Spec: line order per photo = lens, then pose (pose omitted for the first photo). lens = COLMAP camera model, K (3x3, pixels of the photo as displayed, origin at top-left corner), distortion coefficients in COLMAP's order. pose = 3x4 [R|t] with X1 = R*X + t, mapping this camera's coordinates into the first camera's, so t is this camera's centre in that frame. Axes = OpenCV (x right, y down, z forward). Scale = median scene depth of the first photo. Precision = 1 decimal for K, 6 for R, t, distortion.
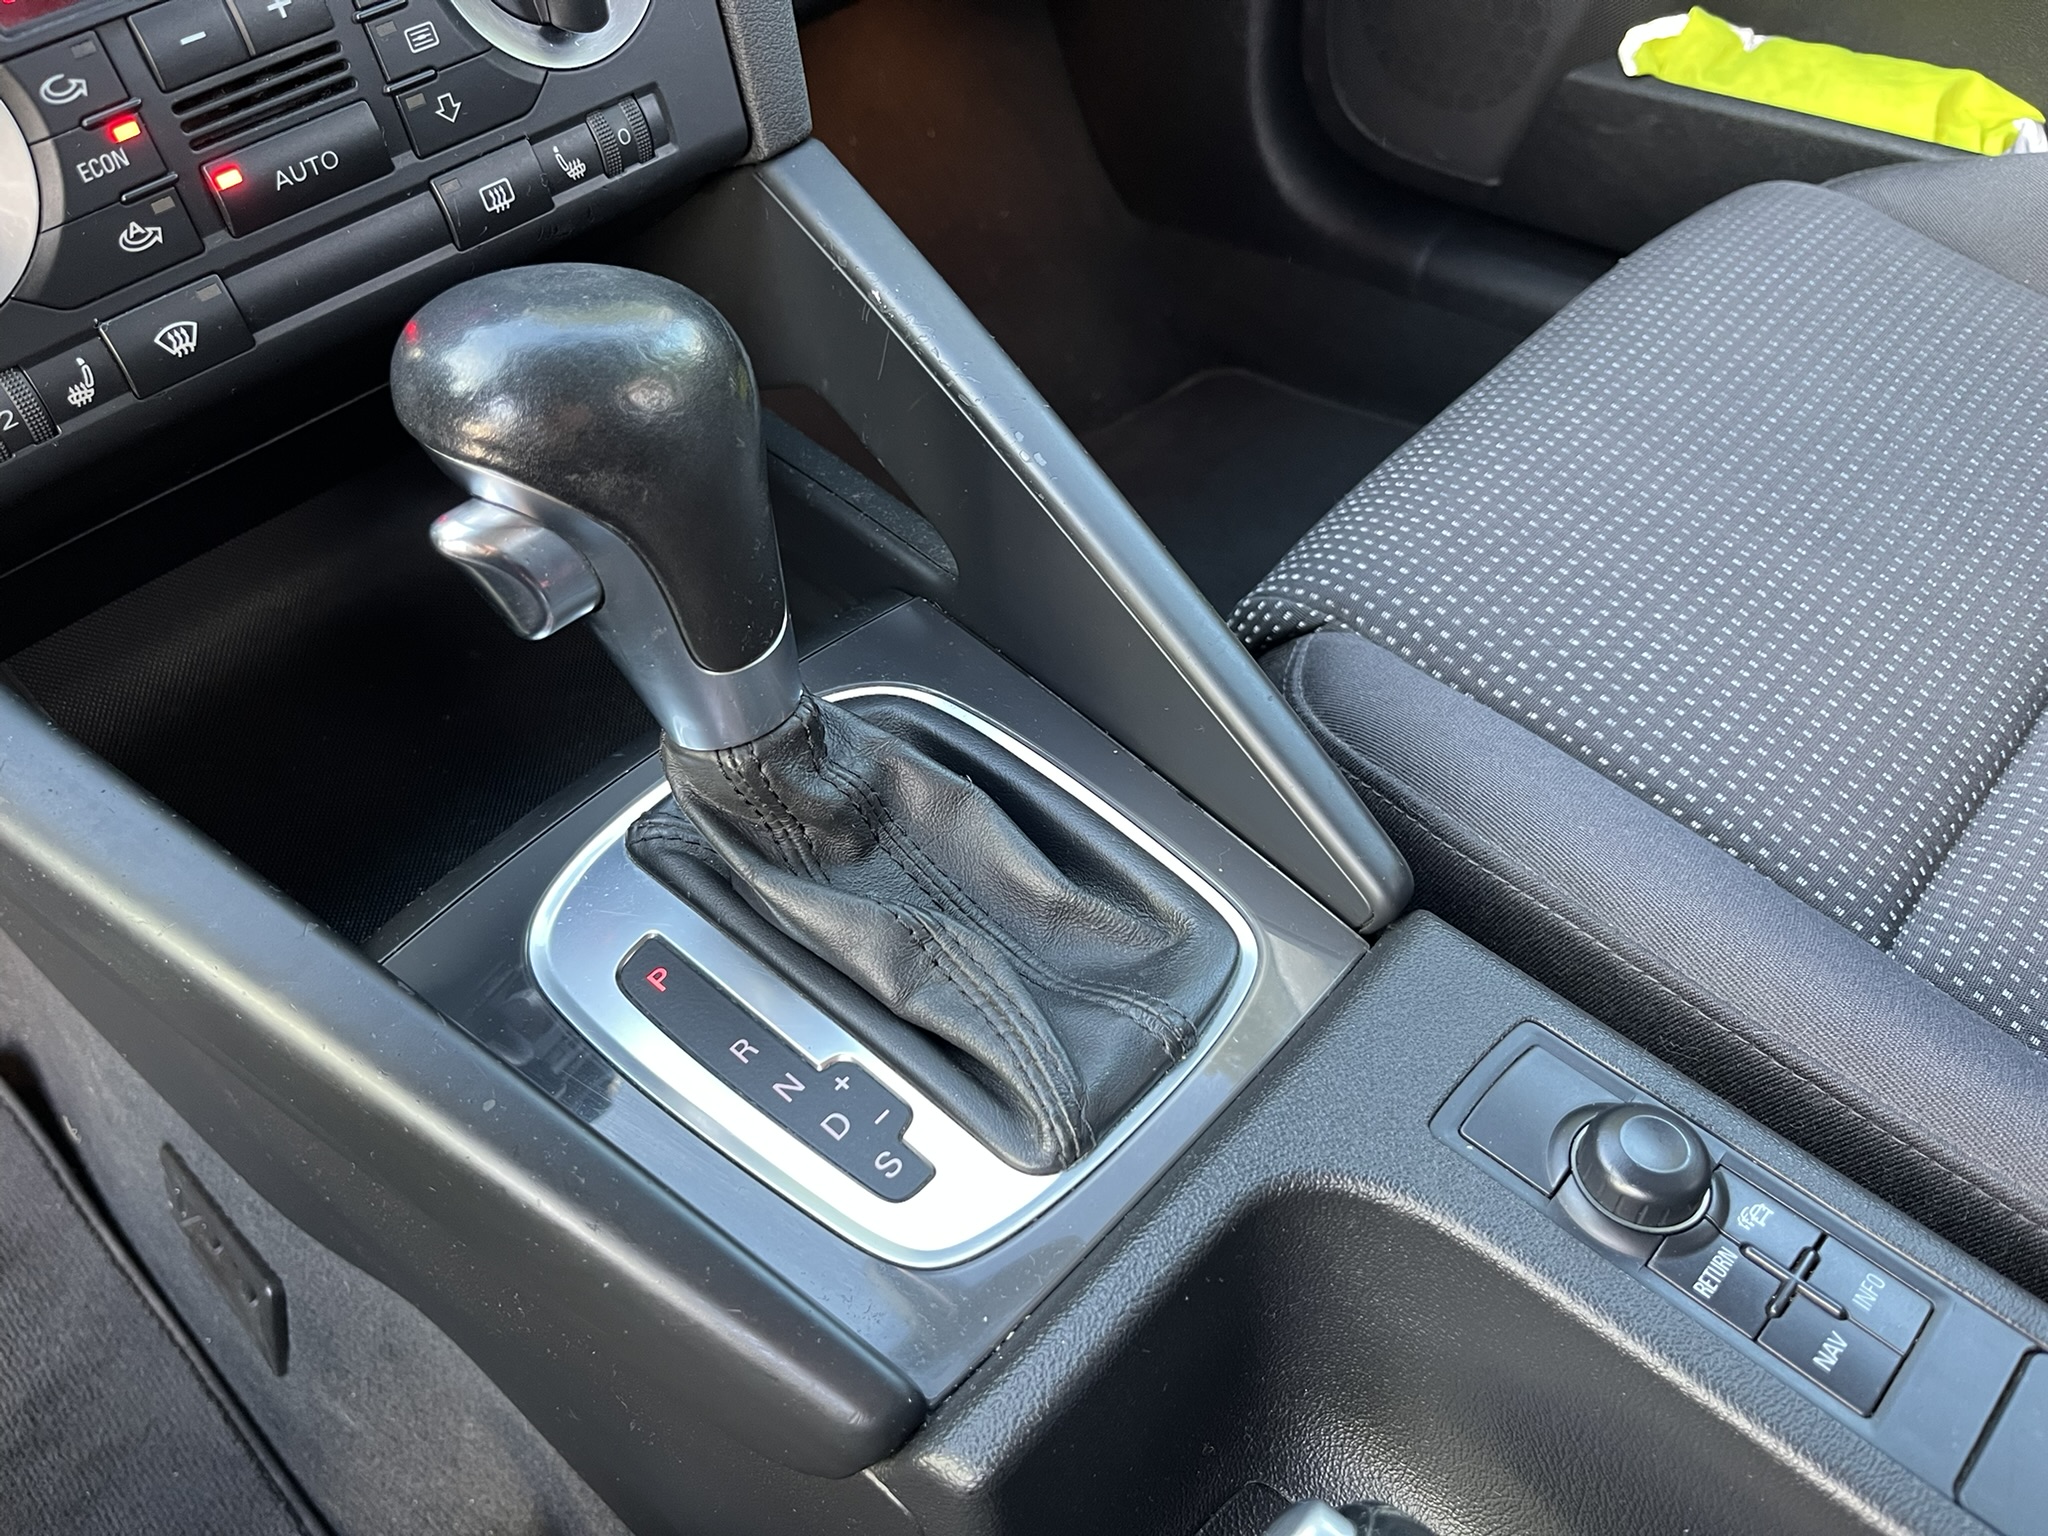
lens RADIAL K [[1573.9, 0, 1003.1], [0, 1573.9, 766.8], [0, 0, 1]] dist [0.059981, -0.091094]
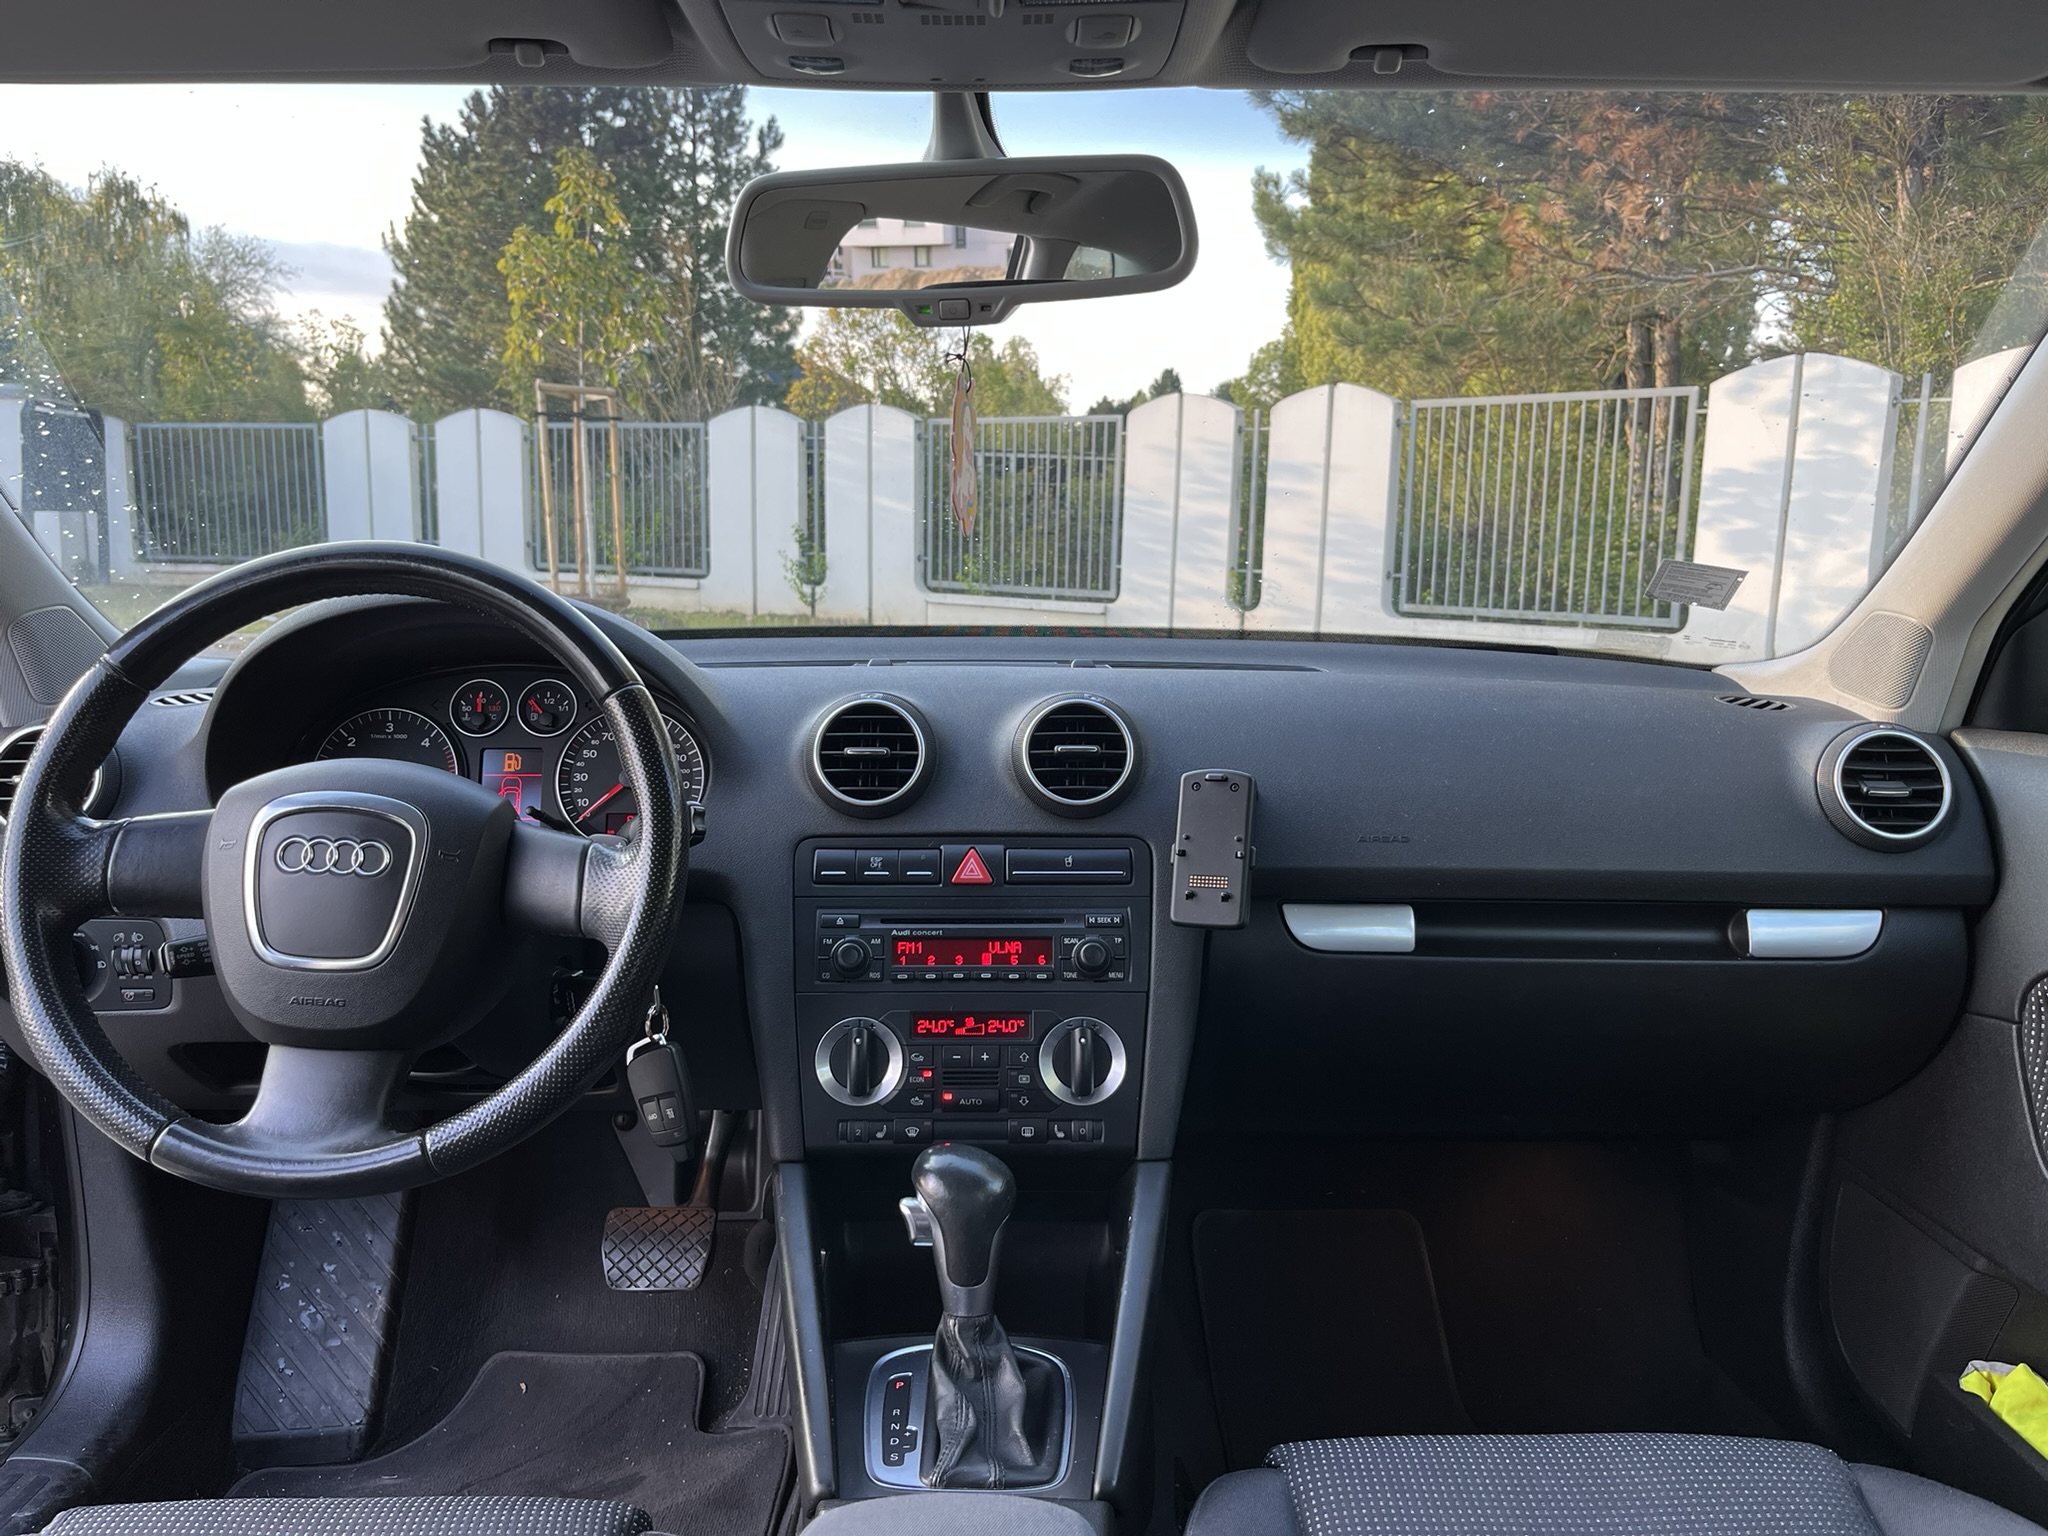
lens RADIAL K [[1573.9, 0, 1034.7], [0, 1573.9, 786.9], [0, 0, 1]] dist [0.059981, -0.091094]
pose [[0.685696, 0.193653, -0.701655, 1.687961], [-0.551302, 0.767590, -0.326912, 0.103074], [0.475276, 0.610986, 0.633095, -1.290108]]
